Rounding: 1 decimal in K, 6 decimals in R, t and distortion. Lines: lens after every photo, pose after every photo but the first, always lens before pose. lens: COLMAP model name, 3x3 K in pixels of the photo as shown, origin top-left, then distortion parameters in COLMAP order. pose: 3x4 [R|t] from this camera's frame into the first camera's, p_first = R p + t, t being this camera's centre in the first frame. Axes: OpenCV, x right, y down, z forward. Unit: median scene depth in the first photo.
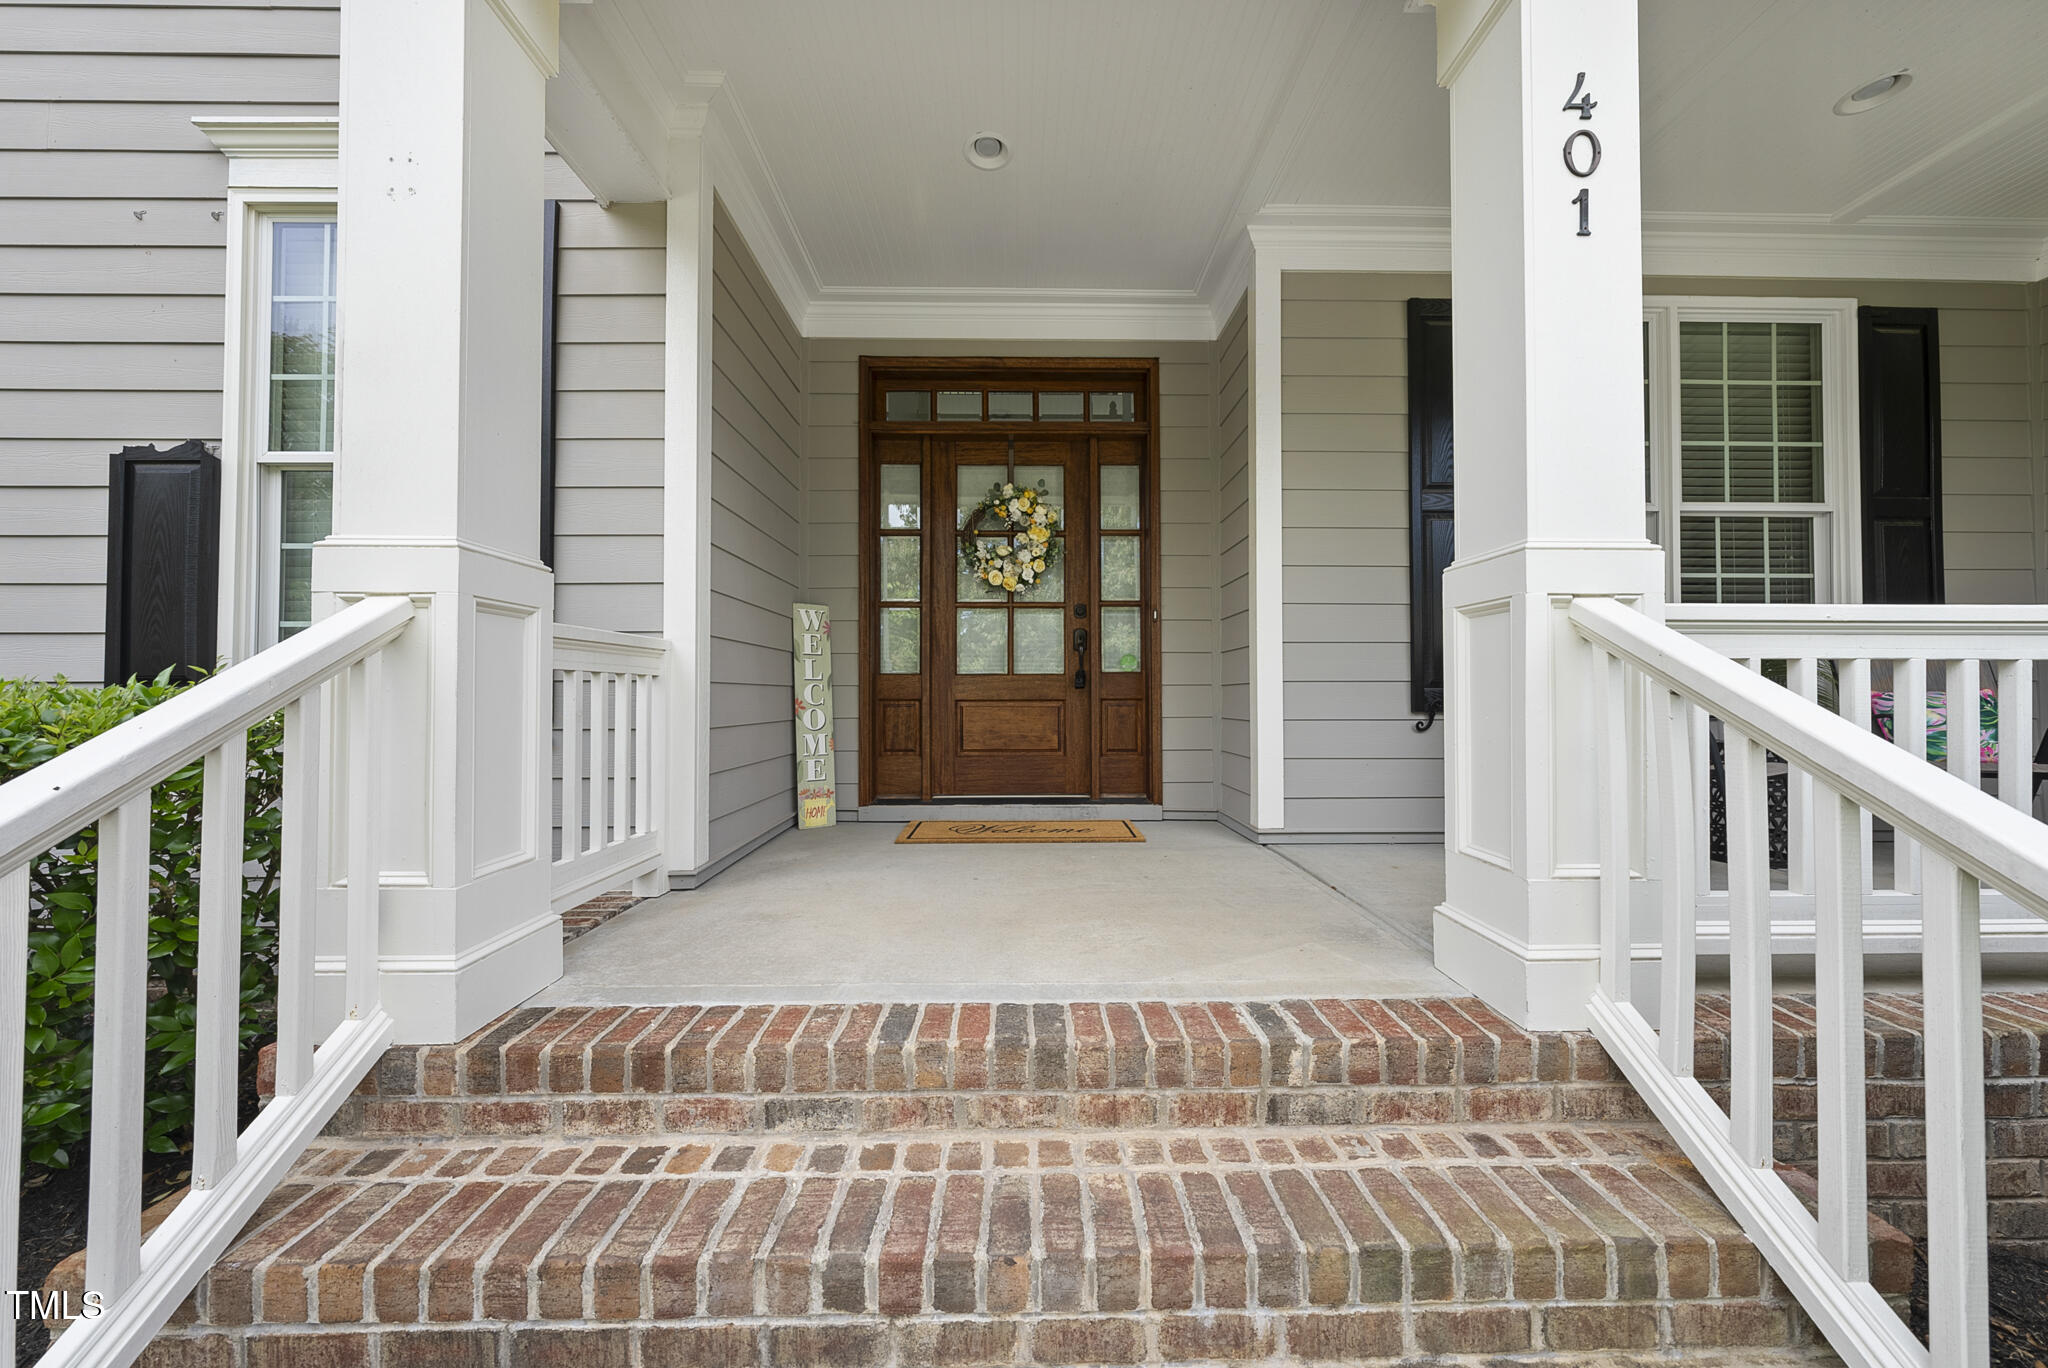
lens RADIAL K [[706.3, 0, 1024.0], [0, 706.3, 684.0], [0, 0, 1]] dist [-0.000825, -0.000048]
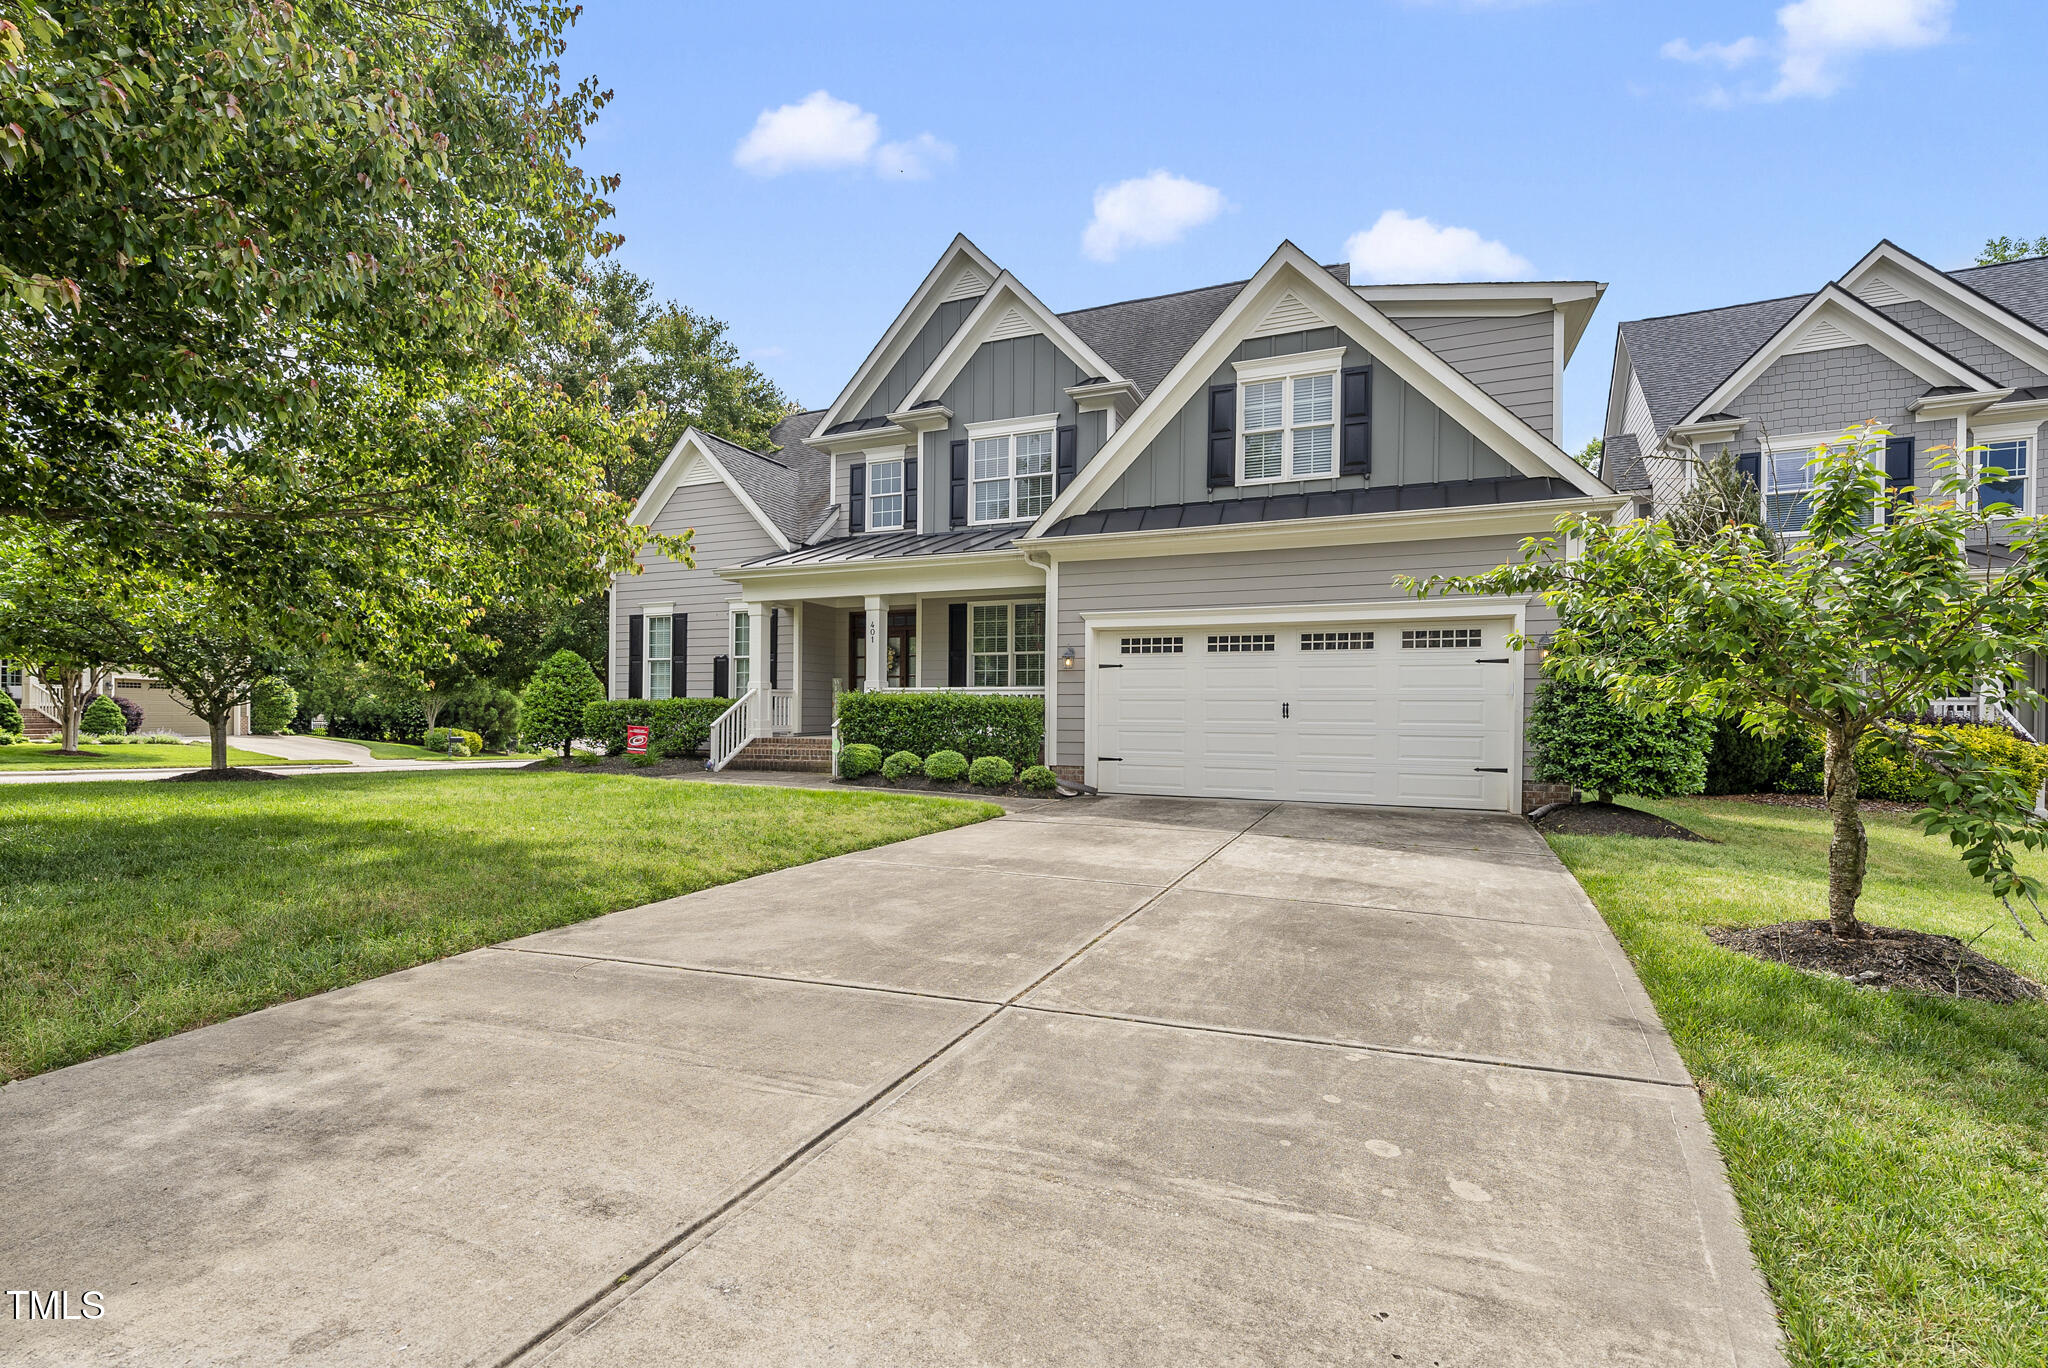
lens RADIAL K [[835.5, 0, 1030.3], [0, 835.5, 710.5], [0, 0, 1]] dist [0.001347, 0.000019]
pose [[0.922814, 0.007347, -0.385176, 2.378588], [-0.002170, 0.999901, 0.013874, 0.001344], [0.385240, -0.011968, 0.922739, -2.755140]]
